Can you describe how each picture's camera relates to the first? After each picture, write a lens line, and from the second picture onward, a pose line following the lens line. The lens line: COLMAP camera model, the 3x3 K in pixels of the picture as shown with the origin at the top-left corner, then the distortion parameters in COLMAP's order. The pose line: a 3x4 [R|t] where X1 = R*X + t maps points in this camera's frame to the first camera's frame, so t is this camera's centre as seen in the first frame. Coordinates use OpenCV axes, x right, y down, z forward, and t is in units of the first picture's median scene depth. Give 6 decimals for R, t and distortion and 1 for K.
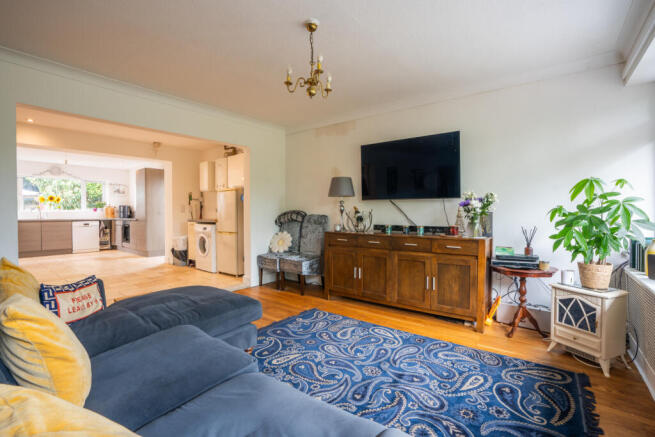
lens RADIAL K [[302.5, 0, 323.3], [0, 302.5, 217.1], [0, 0, 1]] dist [-0.067537, 0.022894]
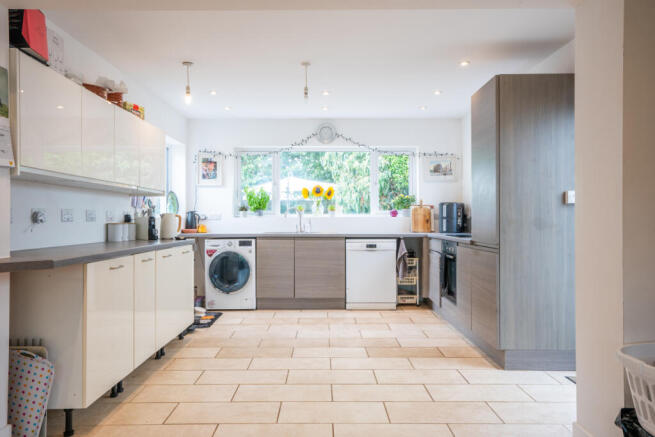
lens RADIAL K [[487.0, 0, 327.5], [0, 487.0, 218.5], [0, 0, 1]] dist [0.001661, -0.000037]
pose [[0.635501, 0.005165, -0.772083, -0.290102], [-0.011954, 0.999924, -0.003149, -0.014437], [0.772007, 0.011231, 0.635514, 0.488710]]
